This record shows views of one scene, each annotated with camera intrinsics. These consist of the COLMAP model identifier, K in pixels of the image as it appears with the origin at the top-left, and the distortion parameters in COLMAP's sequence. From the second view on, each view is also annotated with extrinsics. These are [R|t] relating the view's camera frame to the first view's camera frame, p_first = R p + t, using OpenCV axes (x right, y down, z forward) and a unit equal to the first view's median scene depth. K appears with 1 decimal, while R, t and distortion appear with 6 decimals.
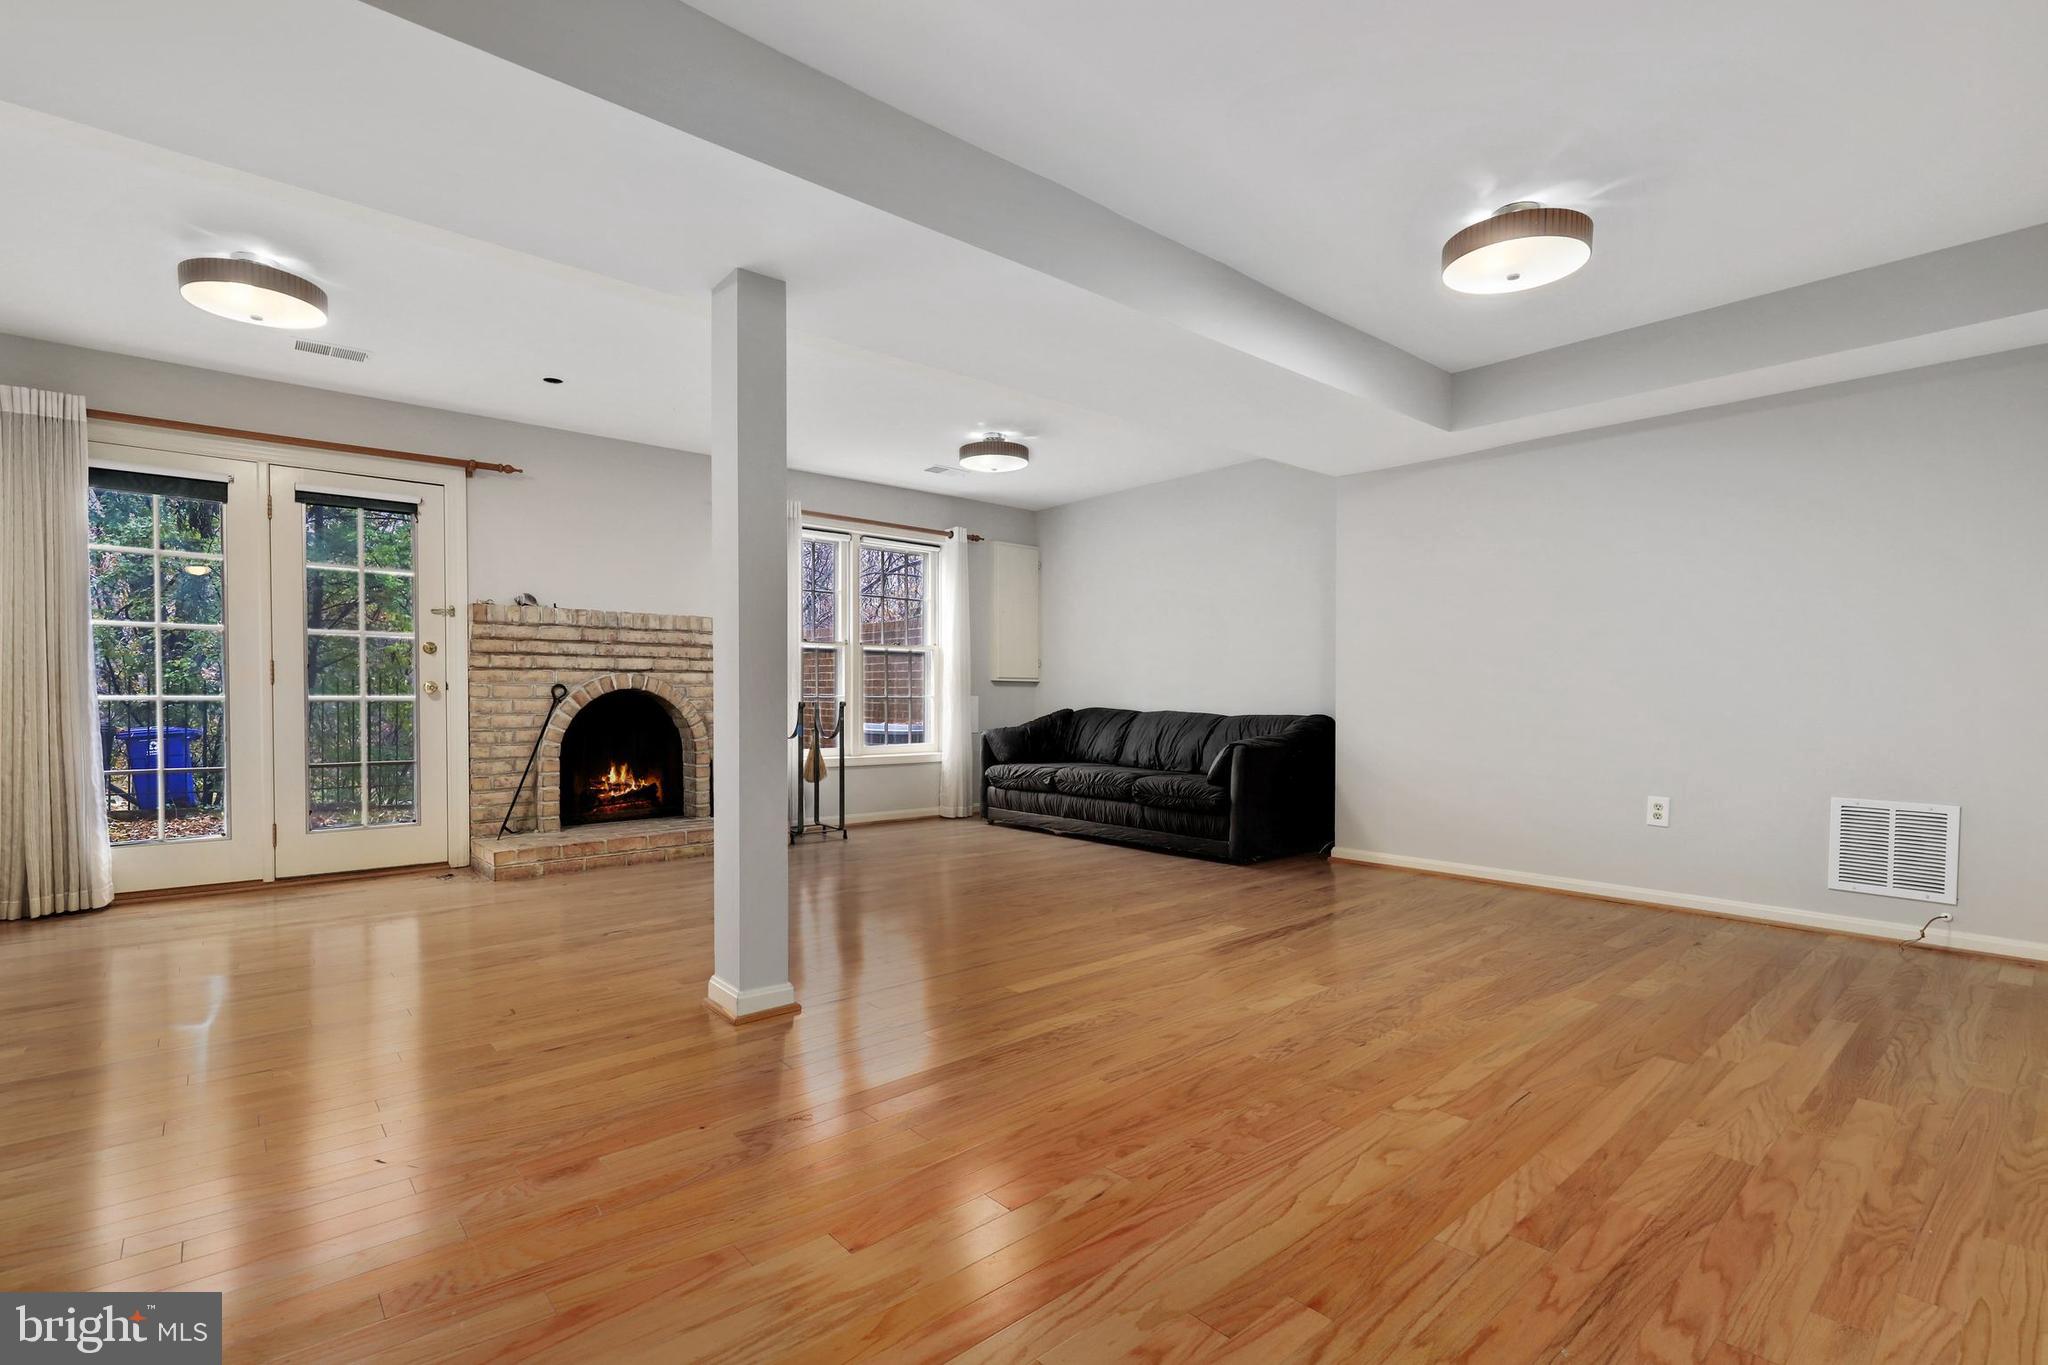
lens RADIAL K [[927.5, 0, 1029.7], [0, 927.5, 698.0], [0, 0, 1]] dist [0.002103, -0.001472]
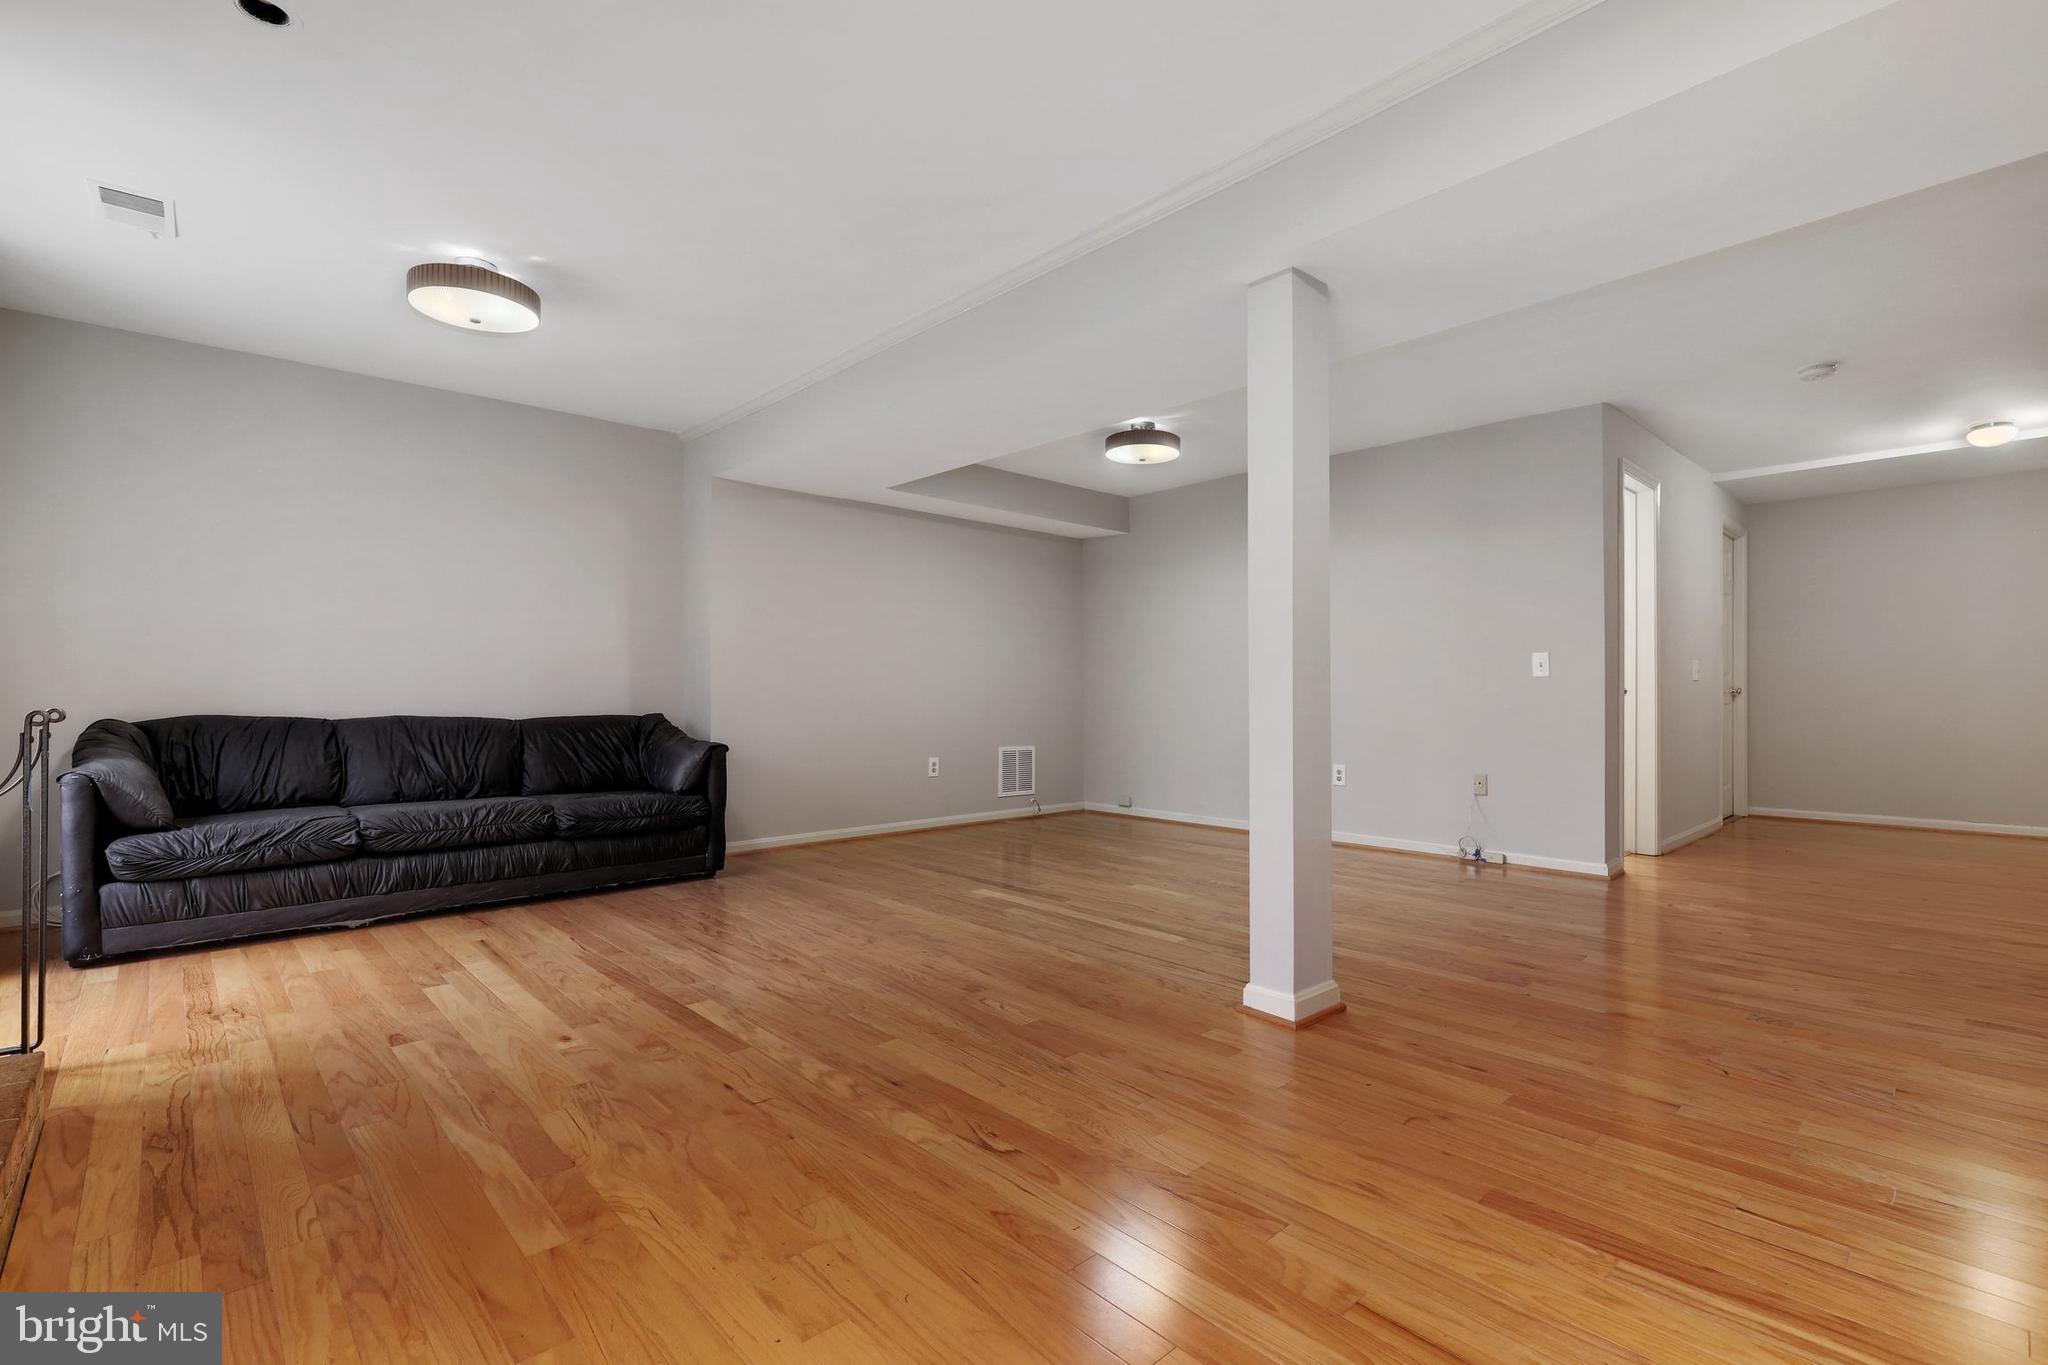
lens RADIAL K [[927.5, 0, 1011.9], [0, 927.5, 684.0], [0, 0, 1]] dist [0.002103, -0.001472]
pose [[-0.020200, 0.007706, 0.999766, -0.702613], [0.005608, 0.999955, -0.007594, -0.004052], [-0.999780, 0.005453, -0.020243, 0.721691]]
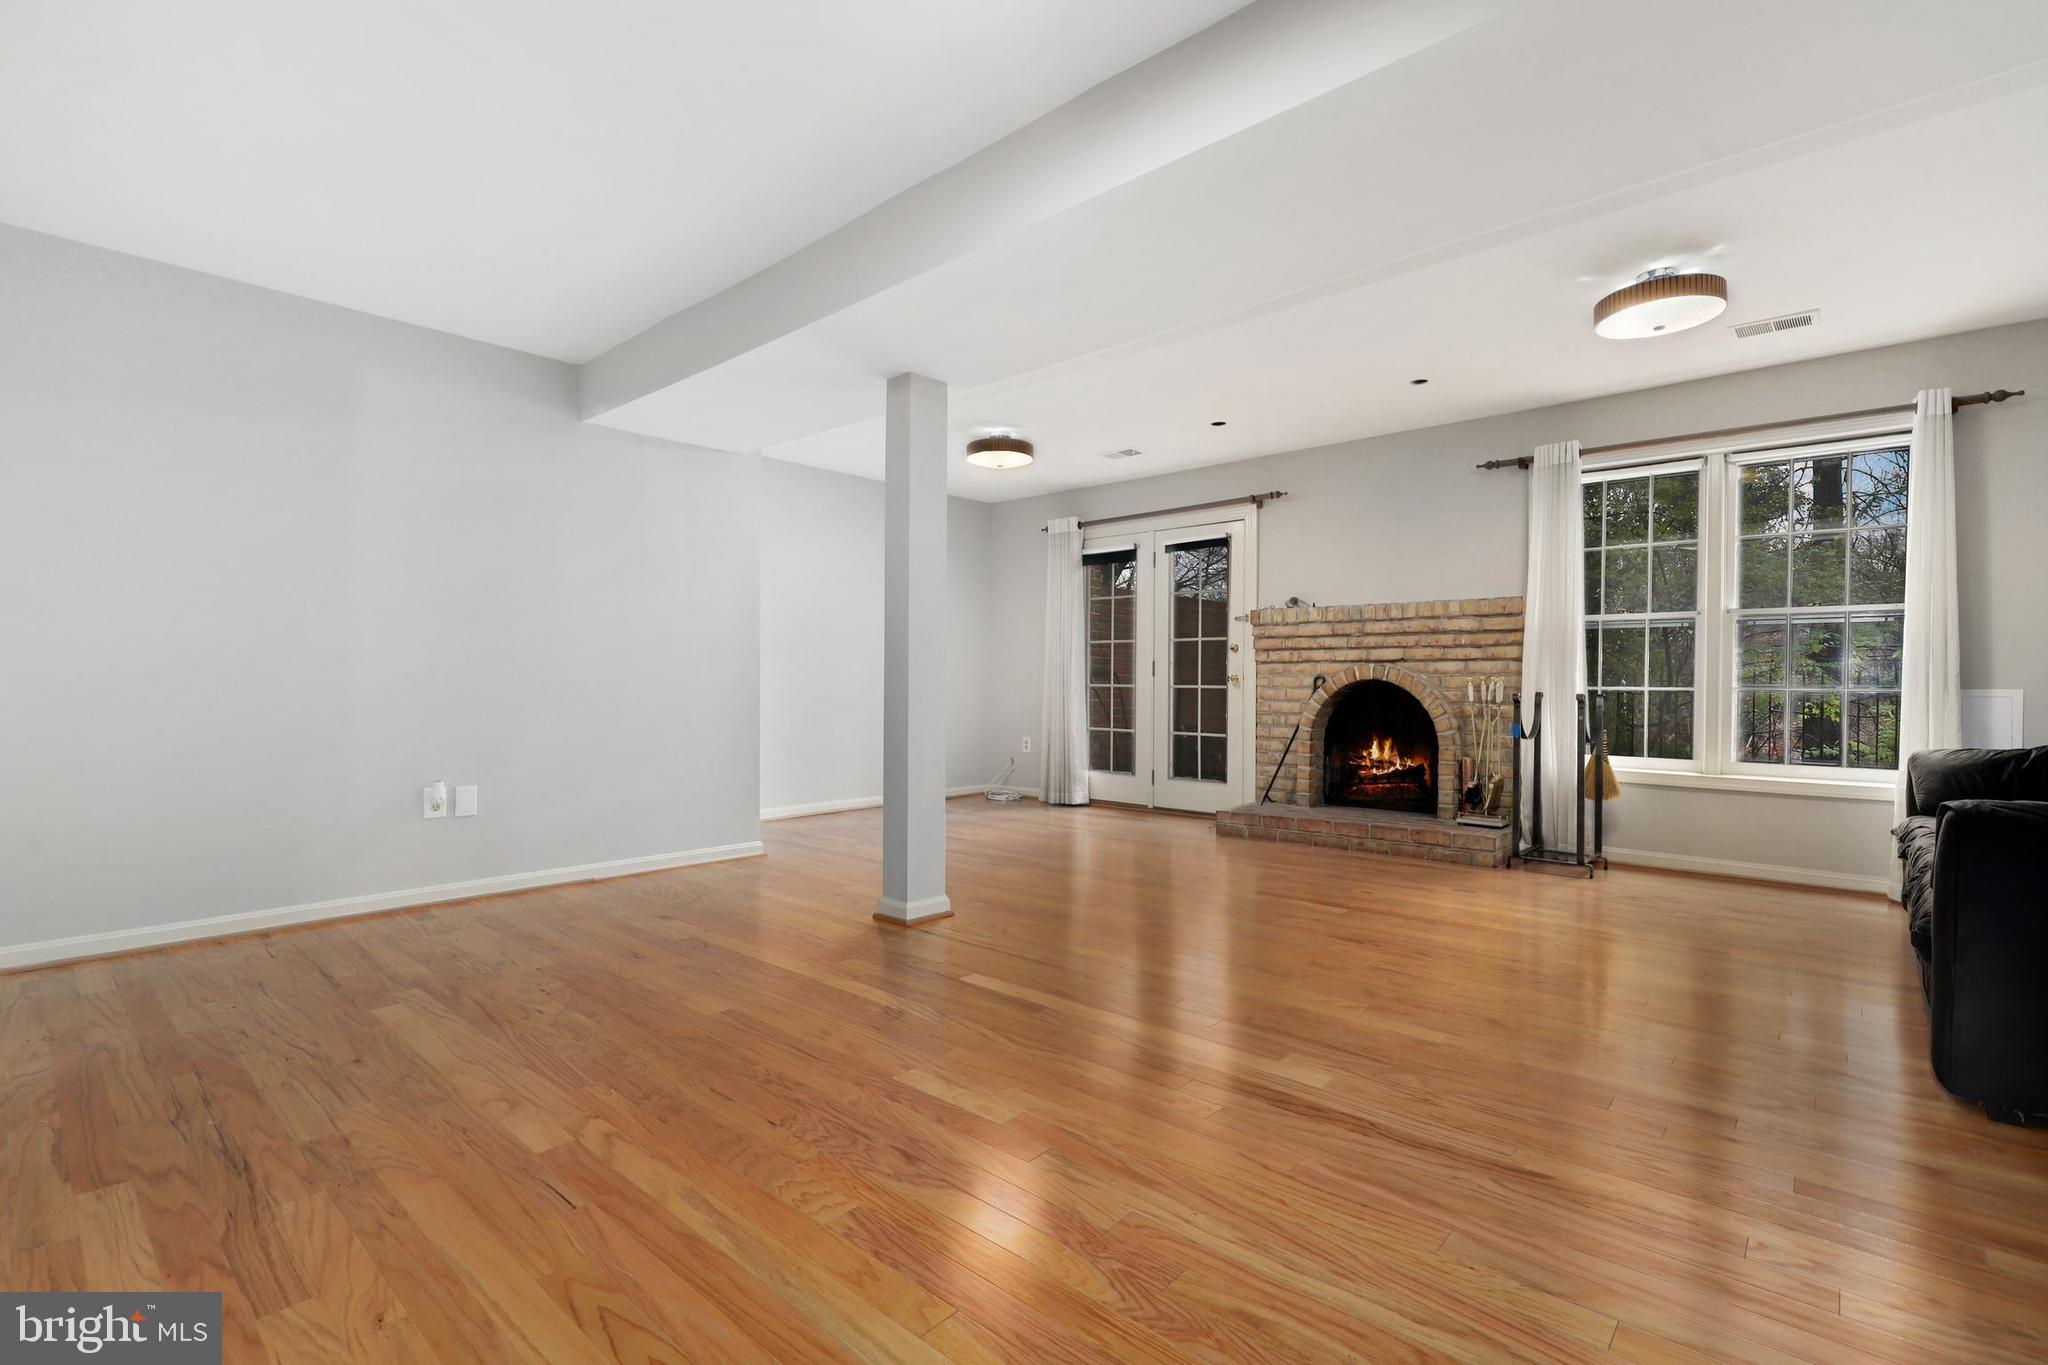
lens RADIAL K [[927.5, 0, 1040.1], [0, 927.5, 682.8], [0, 0, 1]] dist [0.002103, -0.001472]
pose [[0.133232, 0.000193, -0.991085, 0.577557], [-0.006880, 0.999976, -0.000730, -0.002816], [0.991061, 0.006916, 0.133230, 0.547829]]
